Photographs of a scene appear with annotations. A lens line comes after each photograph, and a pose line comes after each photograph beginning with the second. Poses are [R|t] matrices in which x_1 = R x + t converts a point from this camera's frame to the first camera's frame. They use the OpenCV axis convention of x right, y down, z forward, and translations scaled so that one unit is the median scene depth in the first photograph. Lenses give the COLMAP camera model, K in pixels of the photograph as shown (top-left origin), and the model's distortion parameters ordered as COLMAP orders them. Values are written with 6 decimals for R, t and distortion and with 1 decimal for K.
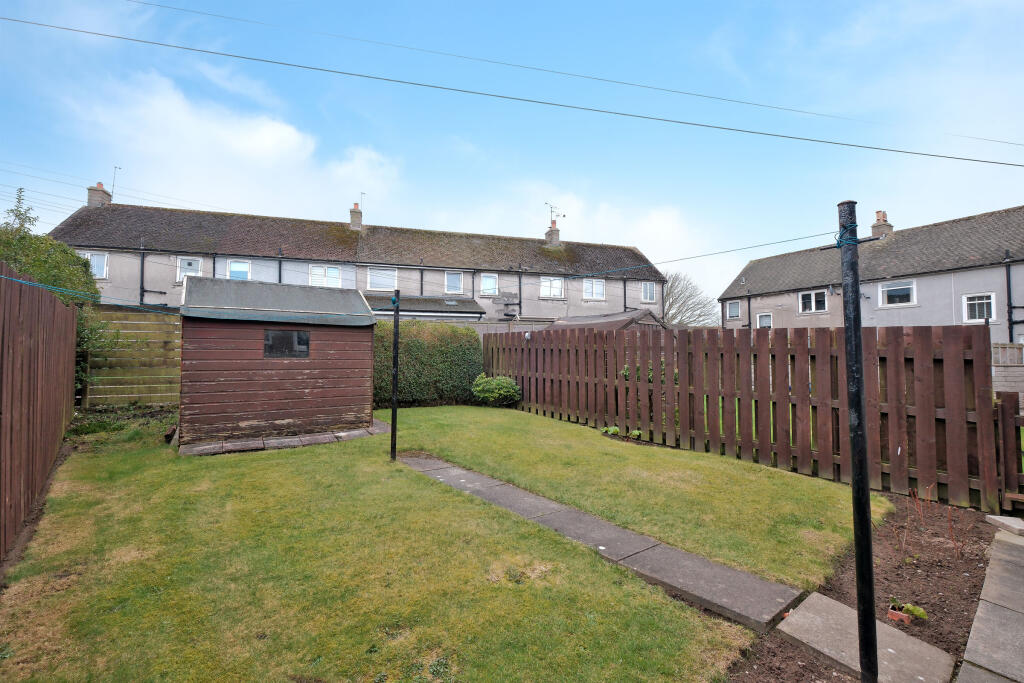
lens RADIAL K [[443.6, 0, 512.0], [0, 443.6, 341.5], [0, 0, 1]] dist [-0.008872, 0.000011]
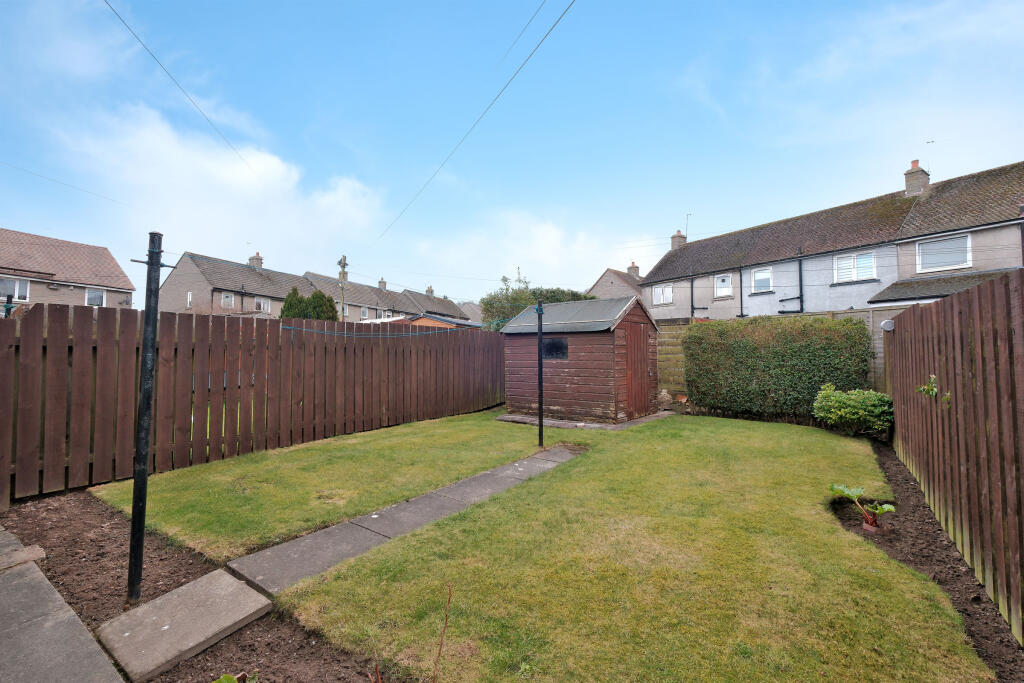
lens RADIAL K [[443.6, 0, 512.0], [0, 443.6, 341.5], [0, 0, 1]] dist [-0.008872, 0.000011]
pose [[0.279789, -0.039563, -0.959246, 0.217451], [0.025430, 0.999105, -0.033790, 0.007713], [0.959725, -0.014940, 0.280545, 0.153818]]
